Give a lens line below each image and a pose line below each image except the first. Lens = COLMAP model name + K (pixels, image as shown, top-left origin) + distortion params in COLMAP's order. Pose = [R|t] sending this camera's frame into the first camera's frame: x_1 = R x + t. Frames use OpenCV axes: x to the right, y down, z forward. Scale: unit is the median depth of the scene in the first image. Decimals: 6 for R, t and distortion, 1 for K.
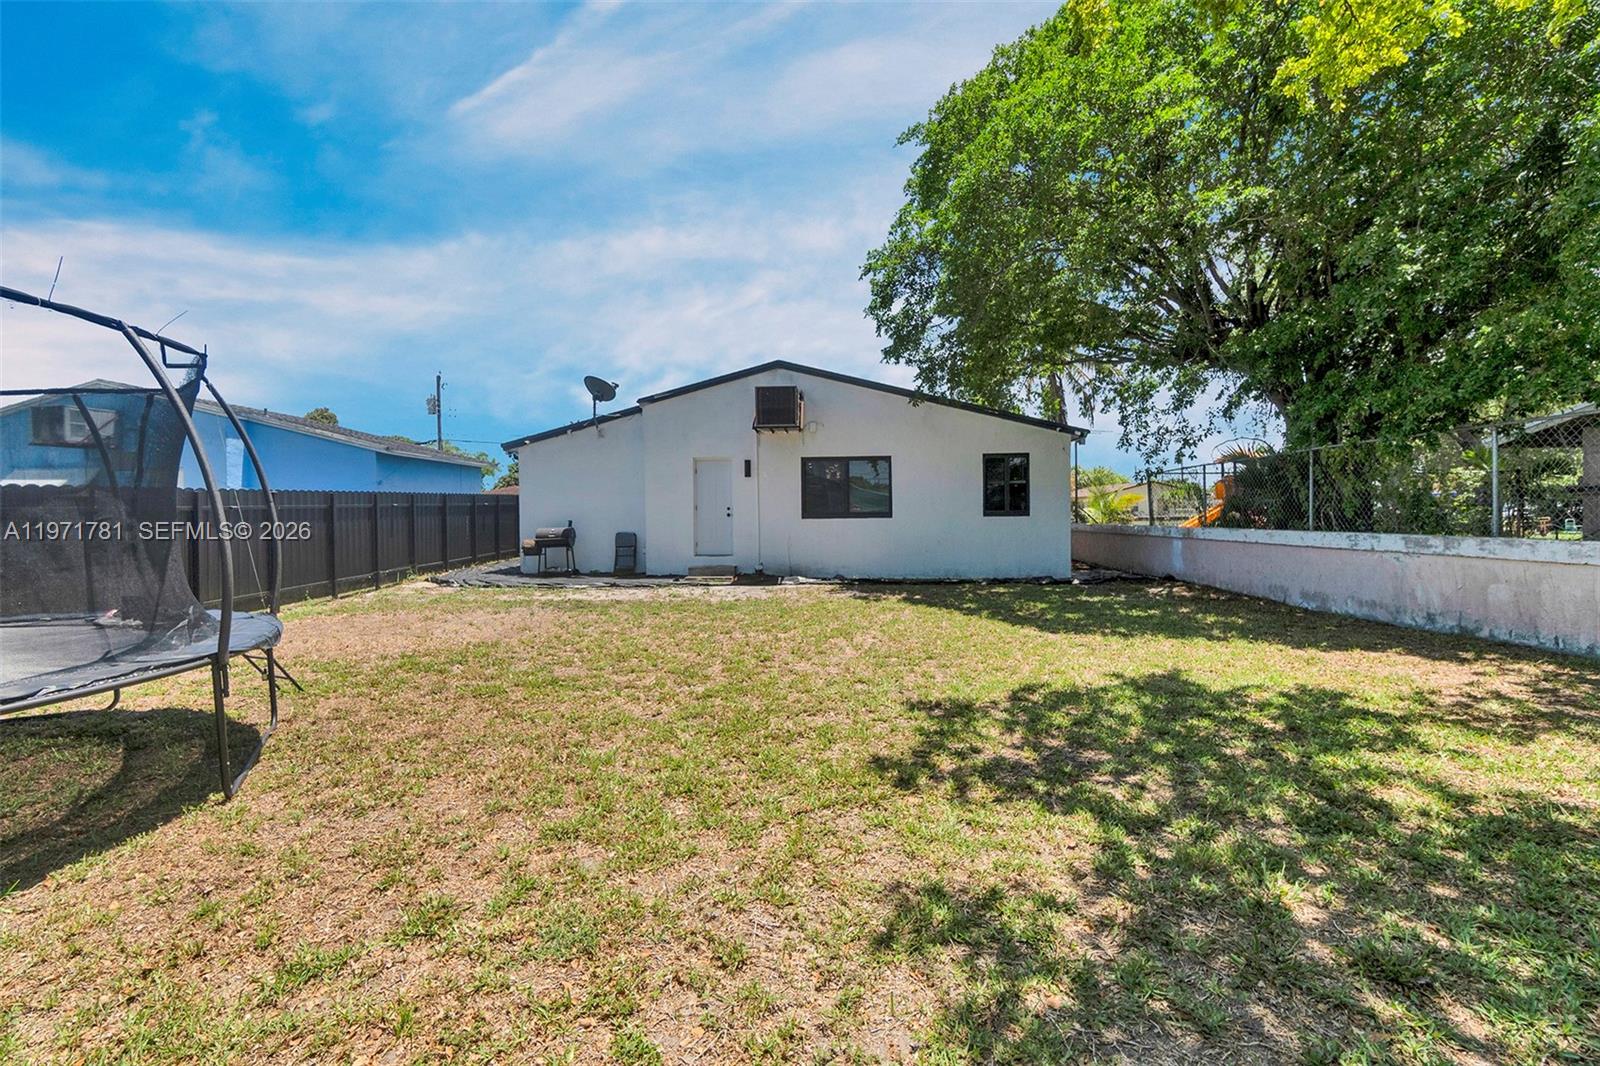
lens RADIAL K [[686.8, 0, 800.0], [0, 686.8, 533.0], [0, 0, 1]] dist [0.001620, 0.000224]
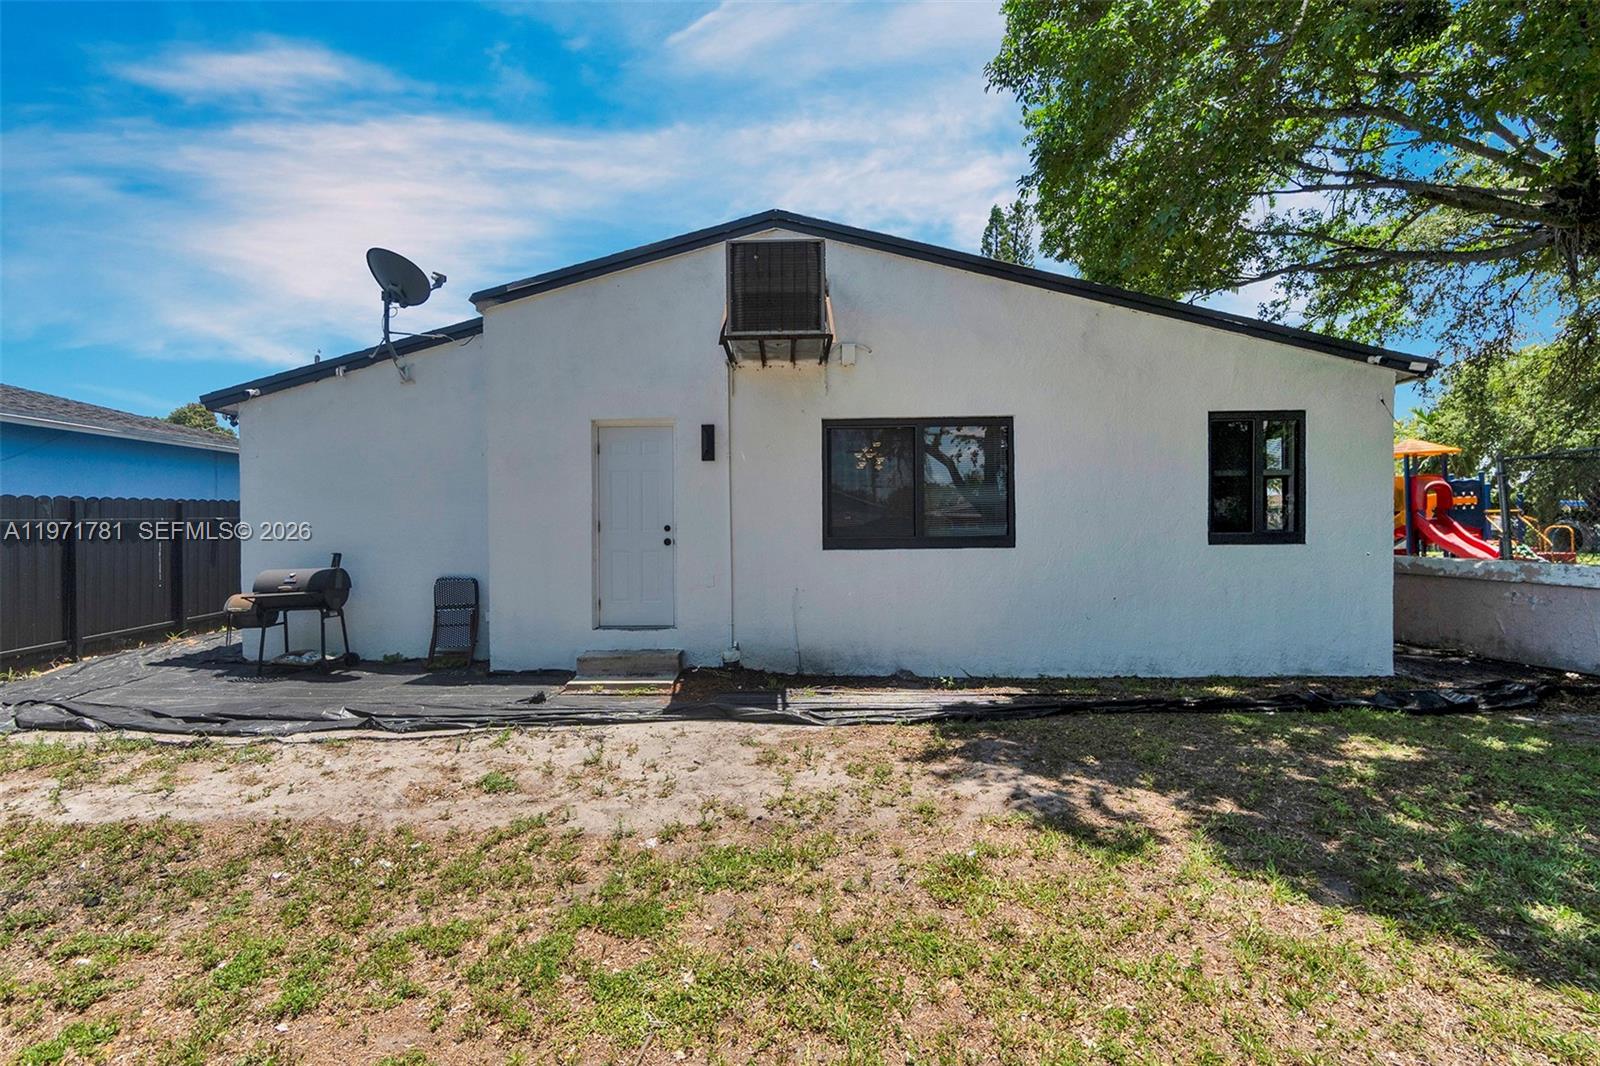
lens RADIAL K [[696.1, 0, 793.1], [0, 696.1, 535.1], [0, 0, 1]] dist [-0.000218, 0.000315]
pose [[0.998913, -0.000205, 0.046621, -0.040532], [0.001483, 0.999624, -0.027384, -0.017743], [-0.046598, 0.027423, 0.998537, 0.524617]]
